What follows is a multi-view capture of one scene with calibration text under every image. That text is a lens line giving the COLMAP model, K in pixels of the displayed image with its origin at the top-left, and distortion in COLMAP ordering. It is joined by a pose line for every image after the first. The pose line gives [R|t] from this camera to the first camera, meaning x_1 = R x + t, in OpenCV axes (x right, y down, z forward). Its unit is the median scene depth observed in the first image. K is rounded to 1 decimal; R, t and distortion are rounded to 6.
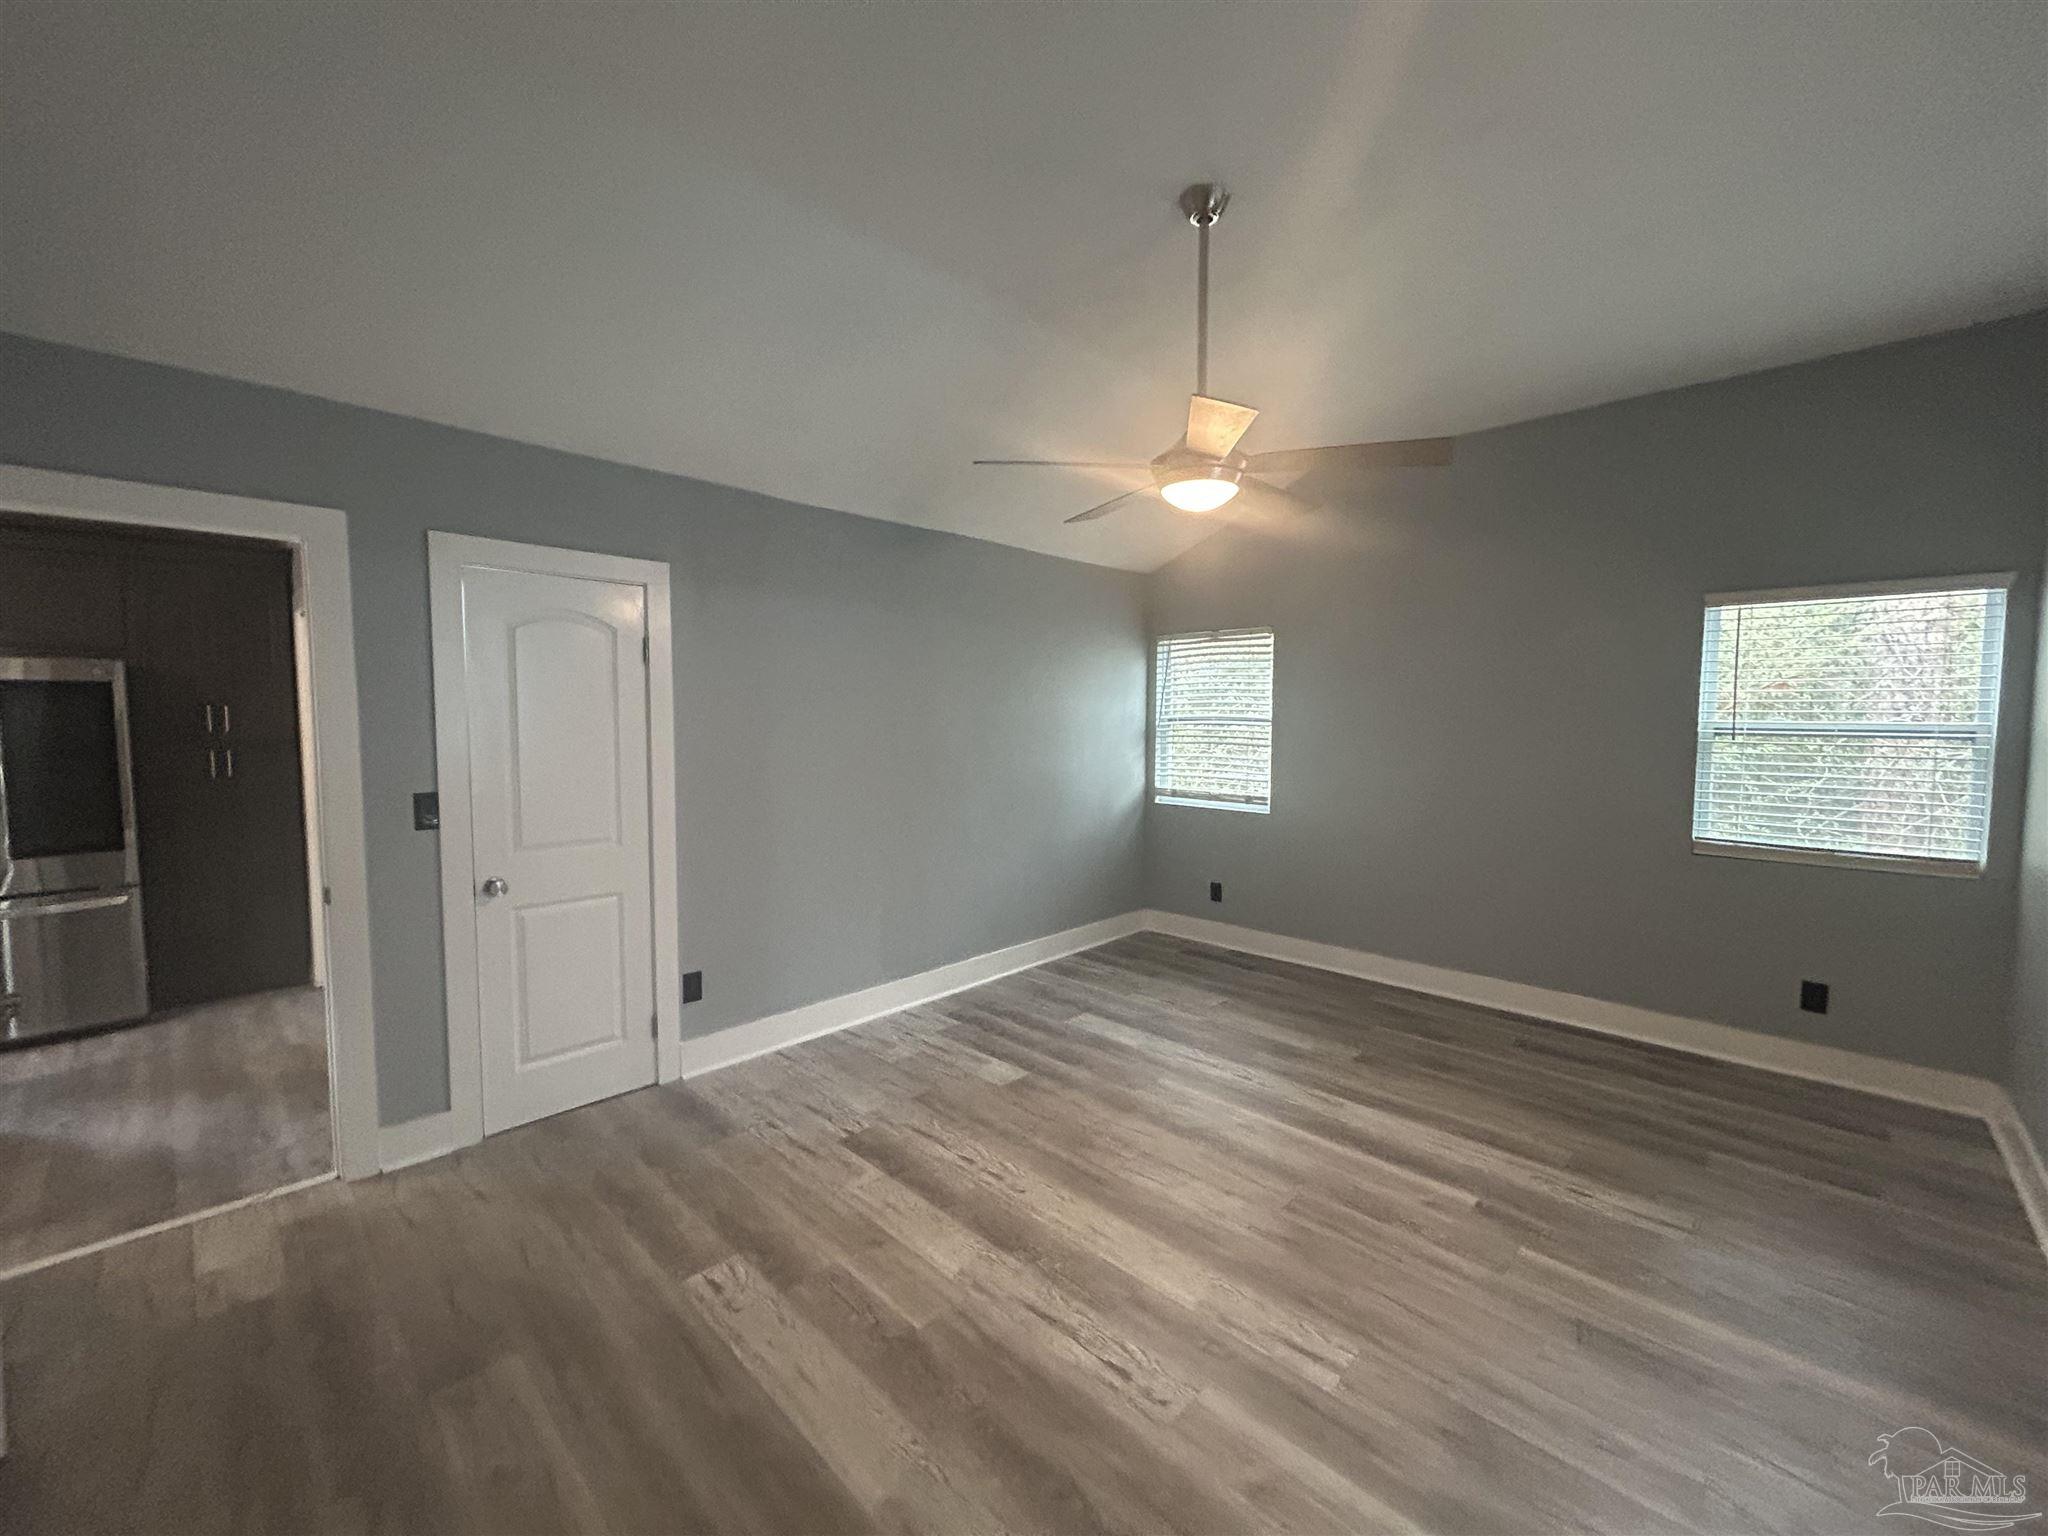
lens RADIAL K [[830.5, 0, 1015.7], [0, 830.5, 763.4], [0, 0, 1]] dist [0.003493, 0.000972]
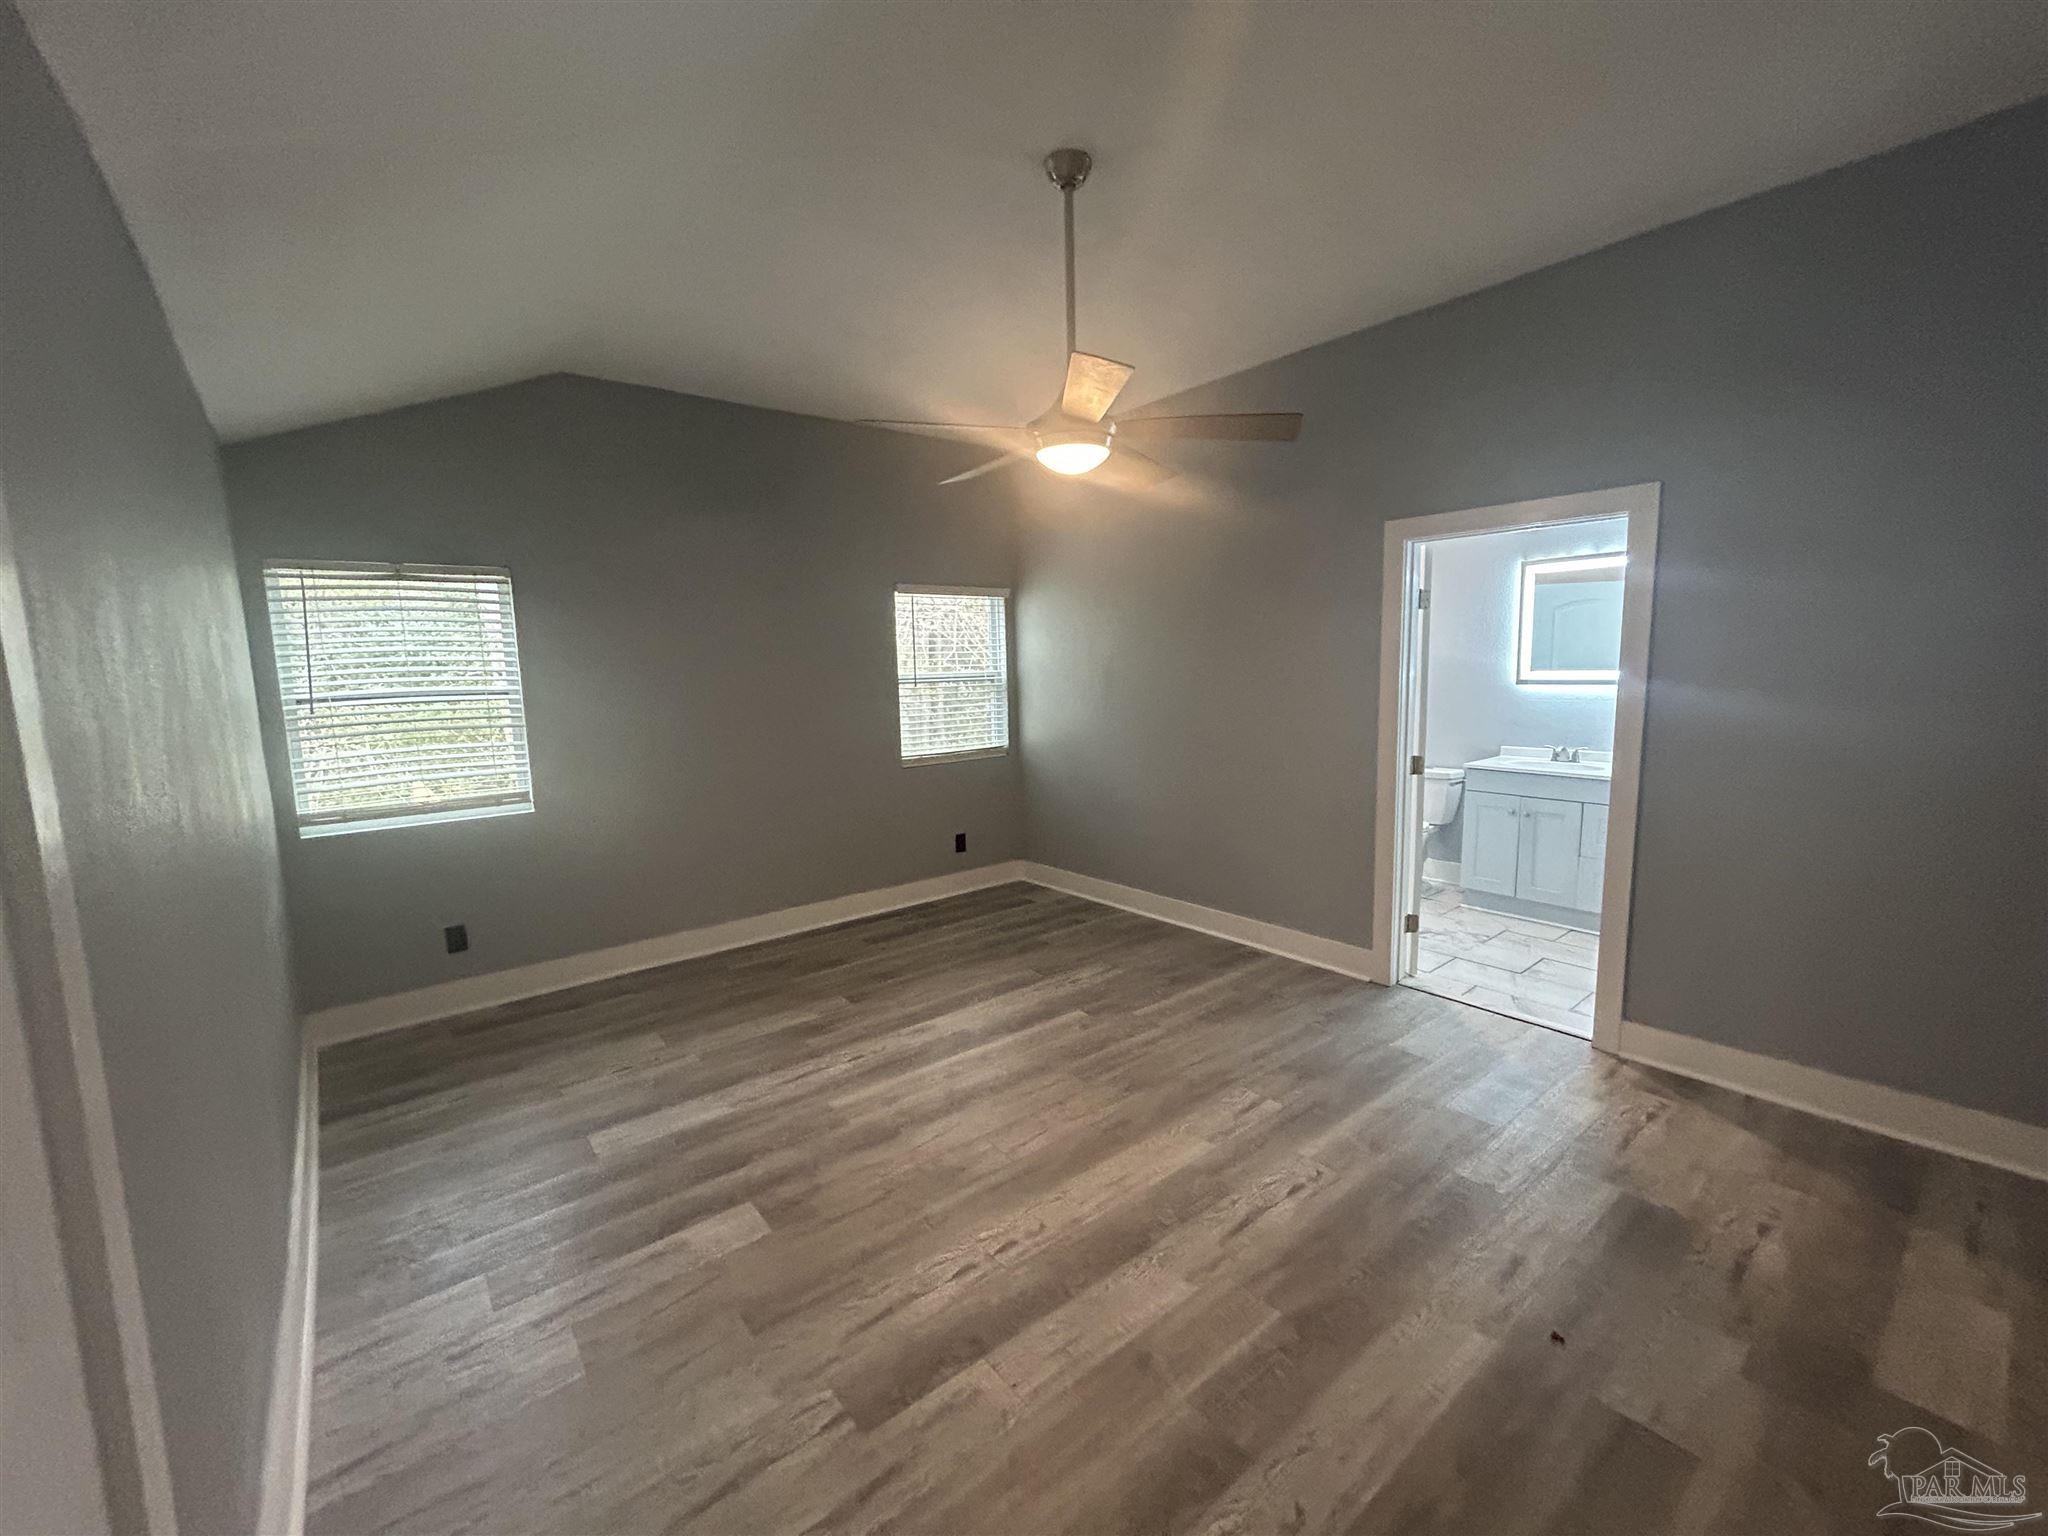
lens RADIAL K [[830.5, 0, 1021.2], [0, 830.5, 769.6], [0, 0, 1]] dist [0.003493, 0.000972]
pose [[0.119837, -0.133936, 0.983718, -0.644927], [0.091592, 0.988124, 0.123378, -0.053152], [-0.988560, 0.075316, 0.130681, 0.719607]]
